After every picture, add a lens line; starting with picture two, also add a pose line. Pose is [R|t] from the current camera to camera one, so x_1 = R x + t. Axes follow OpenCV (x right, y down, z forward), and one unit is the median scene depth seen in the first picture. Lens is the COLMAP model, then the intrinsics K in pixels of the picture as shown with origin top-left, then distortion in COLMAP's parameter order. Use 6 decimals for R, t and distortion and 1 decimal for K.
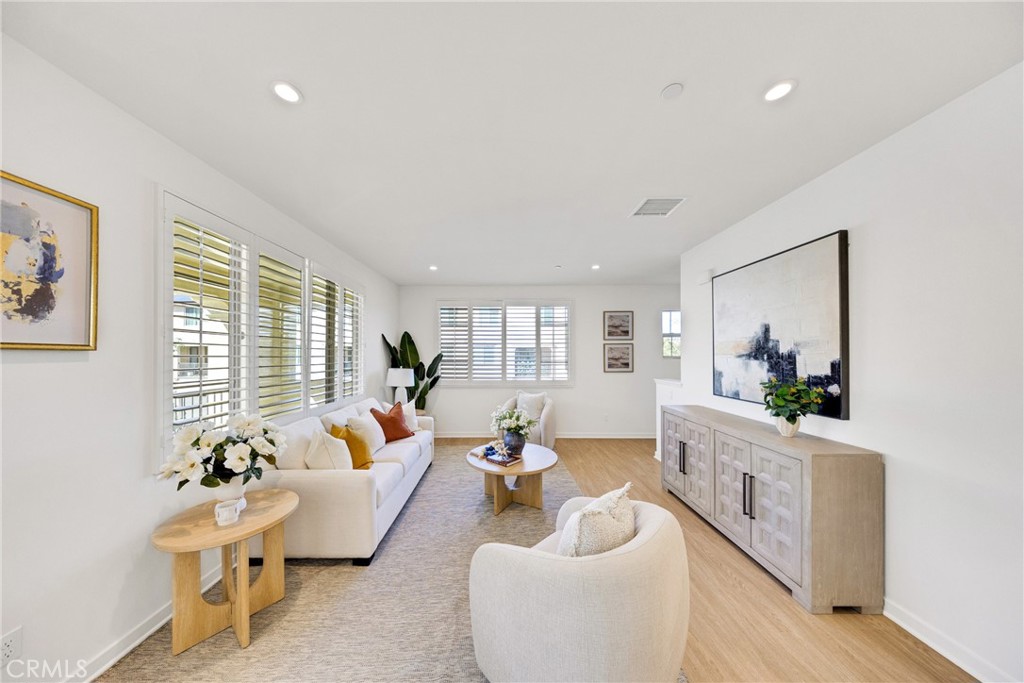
lens RADIAL K [[306.3, 0, 512.9], [0, 306.3, 353.0], [0, 0, 1]] dist [-0.001711, -0.000586]
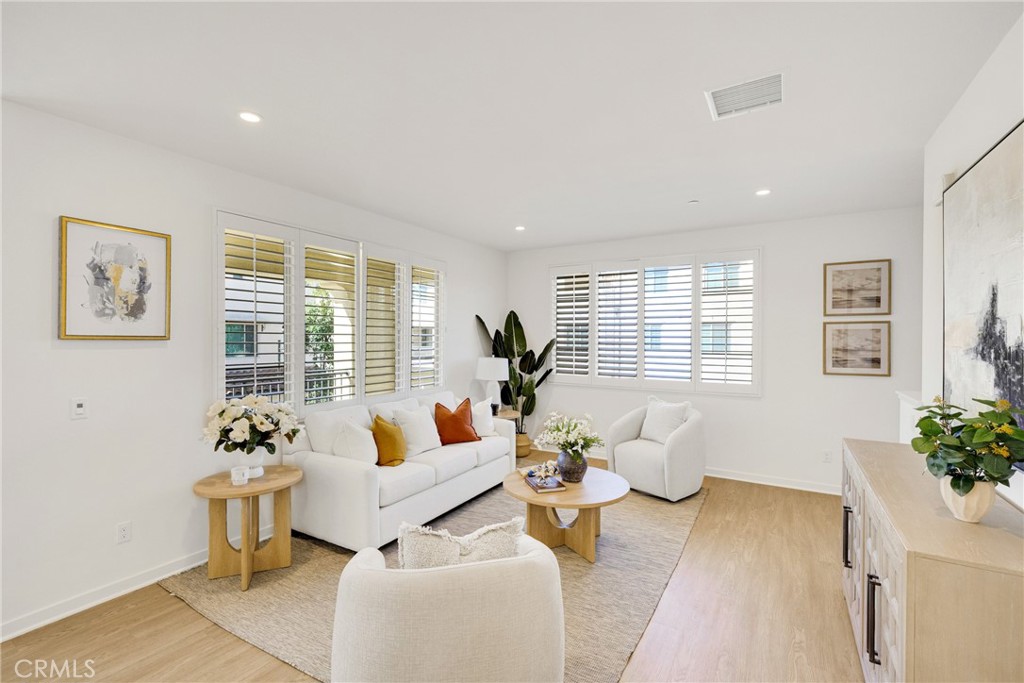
lens RADIAL K [[466.1, 0, 534.3], [0, 466.1, 338.6], [0, 0, 1]] dist [-0.007044, 0.004570]
pose [[0.858381, 0.005293, -0.512985, 0.556338], [-0.000777, 0.999959, 0.009018, -0.016828], [0.513012, -0.007342, 0.858350, 0.019708]]
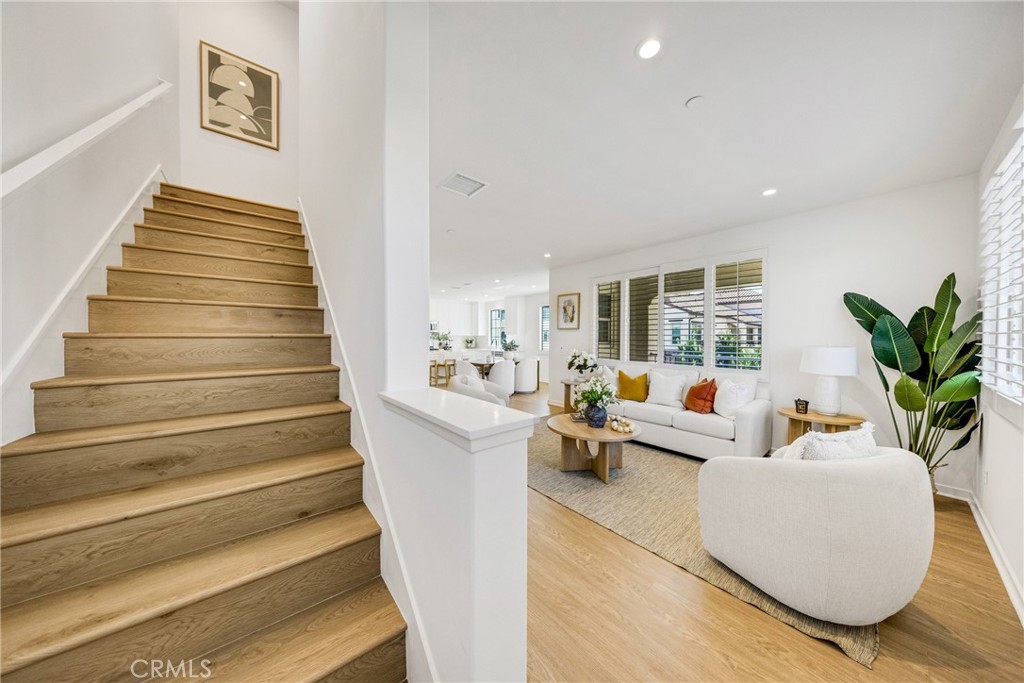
lens RADIAL K [[313.3, 0, 496.1], [0, 313.3, 341.6], [0, 0, 1]] dist [-0.006793, -0.000004]
pose [[-0.812810, 0.004249, -0.582513, 0.955810], [-0.002229, 0.999943, 0.010404, 0.057982], [0.582524, 0.009755, -0.812755, 1.850620]]
